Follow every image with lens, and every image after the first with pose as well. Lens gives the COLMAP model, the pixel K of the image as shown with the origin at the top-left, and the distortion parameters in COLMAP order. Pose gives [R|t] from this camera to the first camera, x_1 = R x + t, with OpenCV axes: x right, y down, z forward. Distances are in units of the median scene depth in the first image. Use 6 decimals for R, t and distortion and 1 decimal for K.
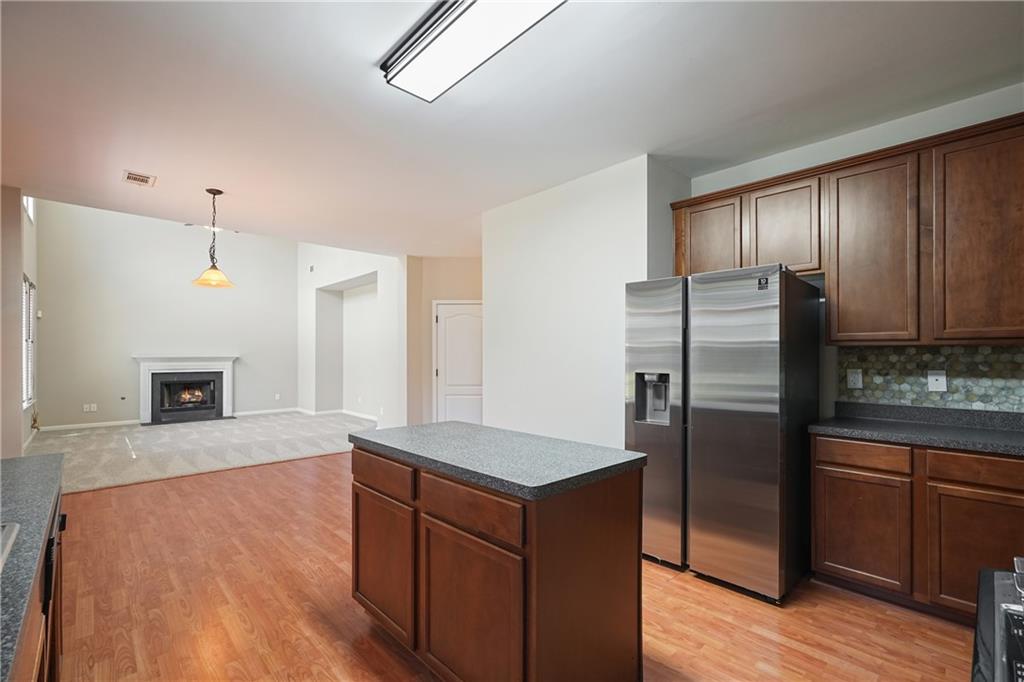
lens RADIAL K [[456.9, 0, 518.9], [0, 456.9, 354.6], [0, 0, 1]] dist [-0.007674, 0.004653]
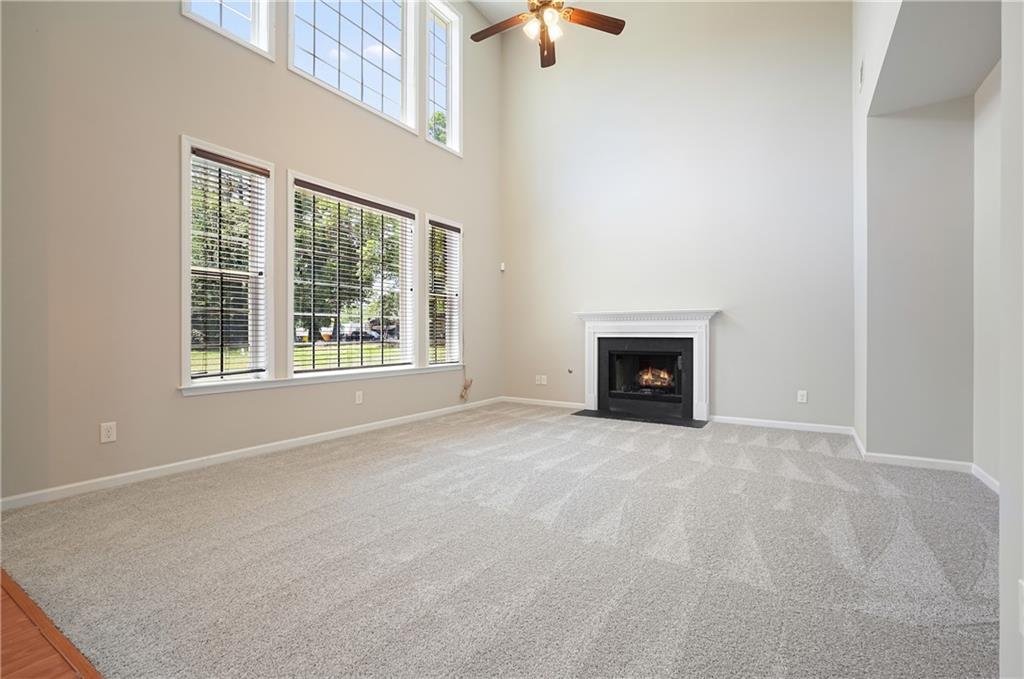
lens RADIAL K [[456.9, 0, 510.2], [0, 456.9, 334.4], [0, 0, 1]] dist [-0.007674, 0.004653]
pose [[0.230748, 0.002044, -0.973011, -0.168583], [0.001393, 0.999996, 0.002431, 0.032424], [0.973013, -0.001917, 0.230744, 0.682978]]
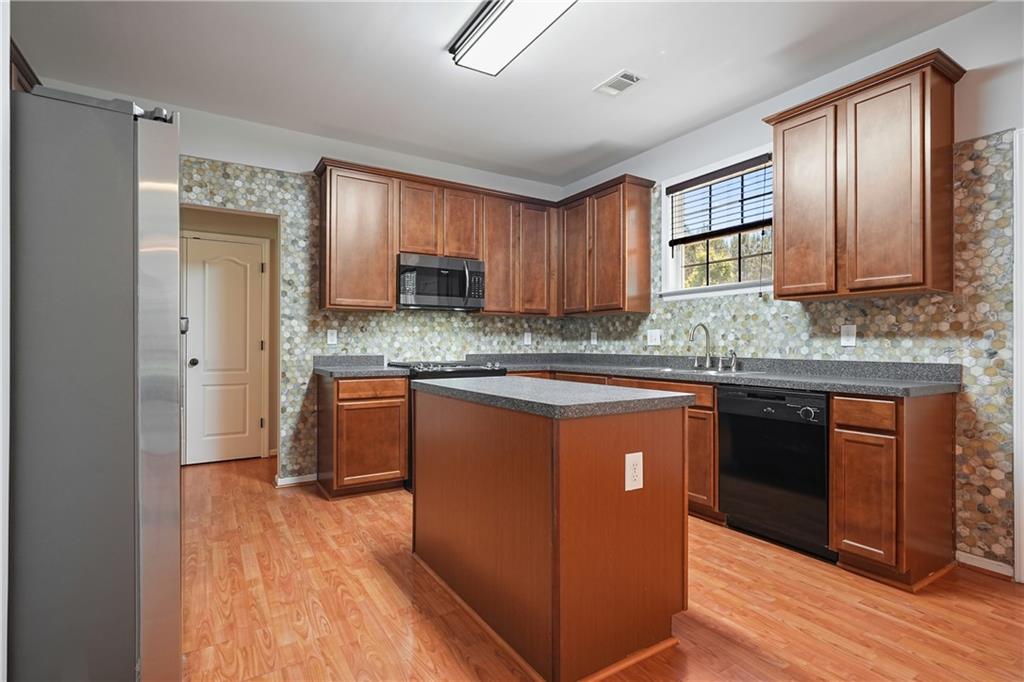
lens RADIAL K [[491.2, 0, 521.5], [0, 491.2, 340.2], [0, 0, 1]] dist [-0.006443, 0.005027]
pose [[-0.981997, -0.004541, 0.188841, -0.059124], [-0.006340, 0.999940, -0.008924, 0.022879], [-0.188789, -0.009961, -0.981967, 0.463030]]
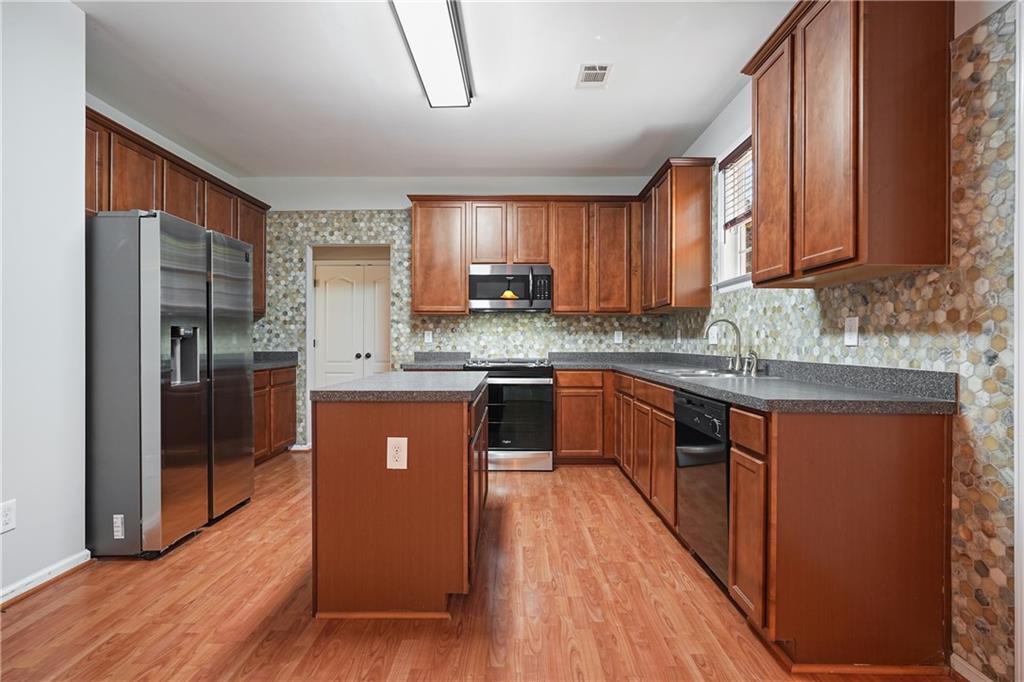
lens RADIAL K [[491.2, 0, 515.9], [0, 491.2, 339.9], [0, 0, 1]] dist [-0.006443, 0.005027]
pose [[-0.726942, -0.002110, 0.686696, -0.248873], [-0.006230, 0.999974, -0.003522, 0.021678], [-0.686671, -0.006838, -0.726936, 0.393752]]
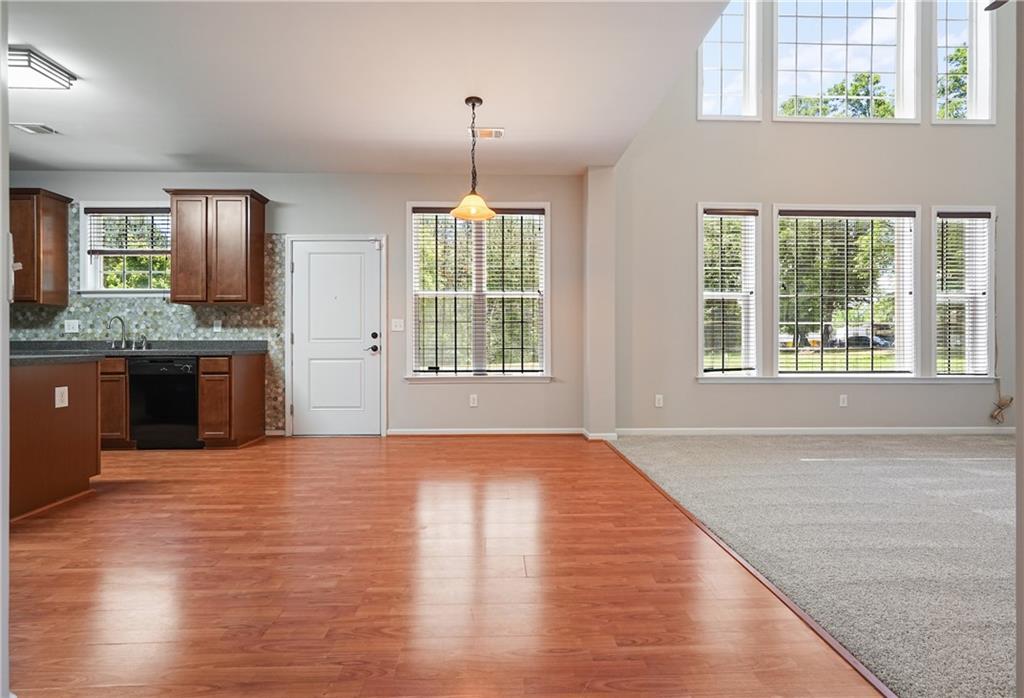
lens RADIAL K [[466.6, 0, 505.9], [0, 466.6, 338.7], [0, 0, 1]] dist [-0.008581, 0.003387]
pose [[-0.673103, -0.000992, -0.739548, -0.035761], [0.001816, 0.999994, -0.002994, 0.032048], [0.739546, -0.003359, -0.673097, 0.710163]]
